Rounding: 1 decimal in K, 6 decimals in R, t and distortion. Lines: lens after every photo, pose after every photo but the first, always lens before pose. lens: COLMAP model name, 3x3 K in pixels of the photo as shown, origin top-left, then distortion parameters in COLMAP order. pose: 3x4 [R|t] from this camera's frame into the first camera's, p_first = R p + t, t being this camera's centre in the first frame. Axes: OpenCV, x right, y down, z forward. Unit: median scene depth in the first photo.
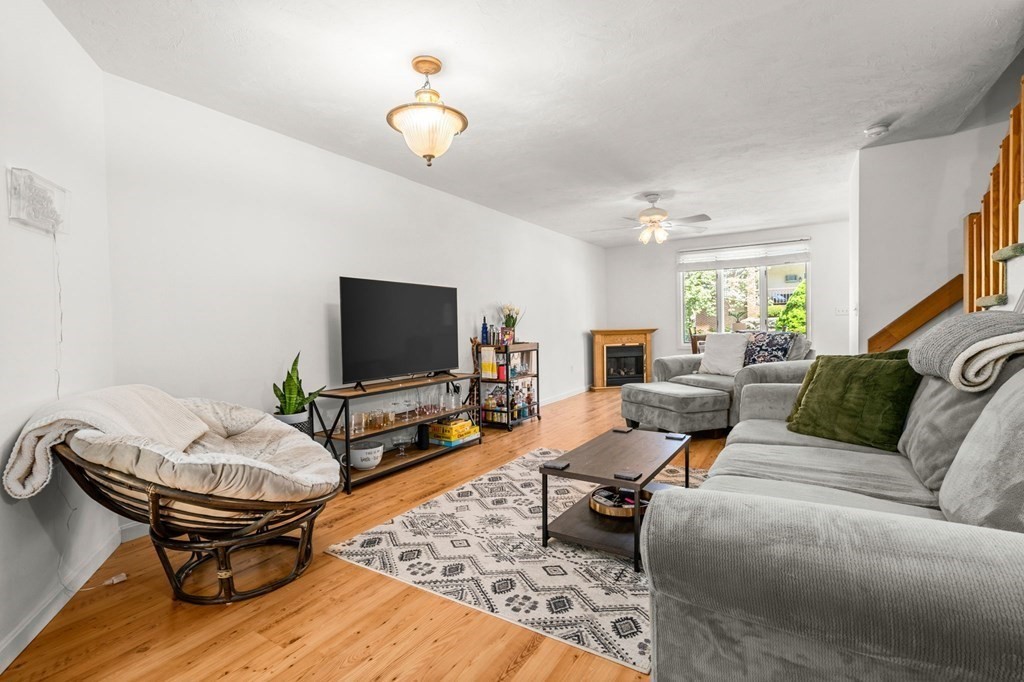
lens RADIAL K [[469.1, 0, 512.9], [0, 469.1, 338.9], [0, 0, 1]] dist [-0.007818, 0.003245]
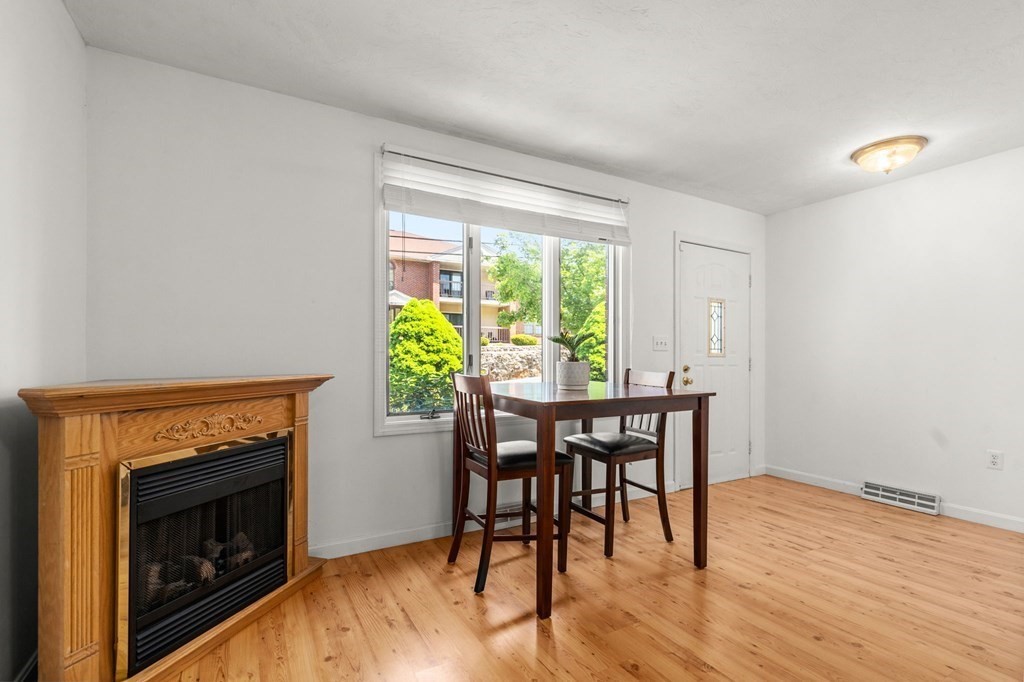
lens RADIAL K [[469.1, 0, 513.7], [0, 469.1, 360.4], [0, 0, 1]] dist [-0.007818, 0.003245]
pose [[0.474719, 0.016957, 0.879974, 0.172973], [0.011531, 0.999609, -0.025483, -0.039026], [-0.880062, 0.022244, 0.474338, 1.297743]]
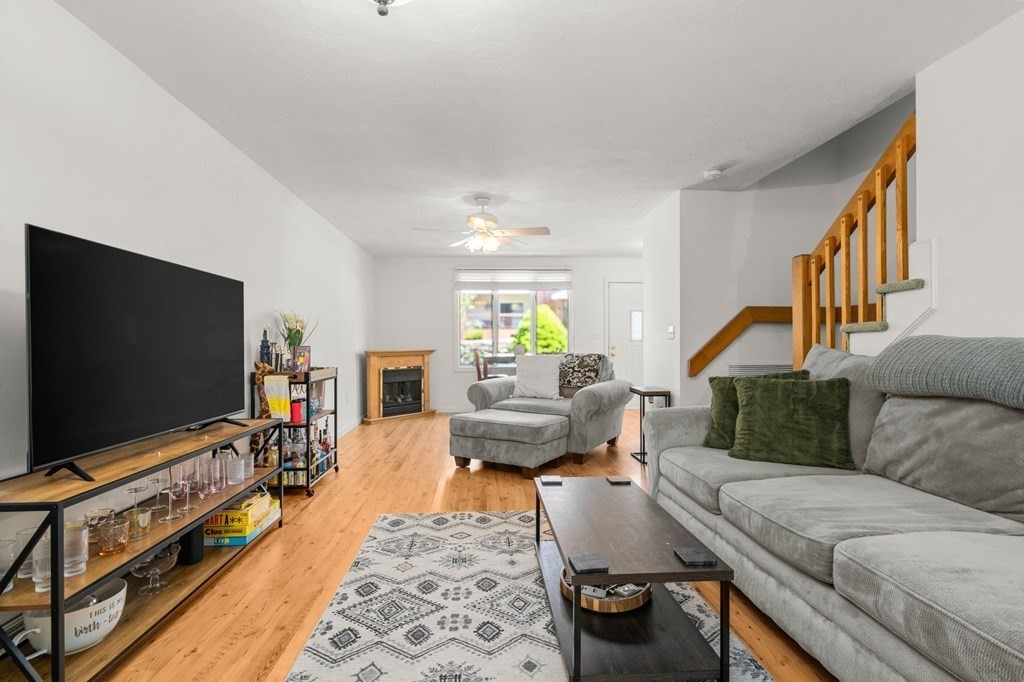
lens RADIAL K [[469.1, 0, 516.9], [0, 469.1, 346.2], [0, 0, 1]] dist [-0.007818, 0.003245]
pose [[0.807579, 0.011081, 0.589655, -0.183443], [0.006223, 0.999608, -0.027307, -0.003712], [-0.589727, 0.025722, 0.807193, 0.277545]]
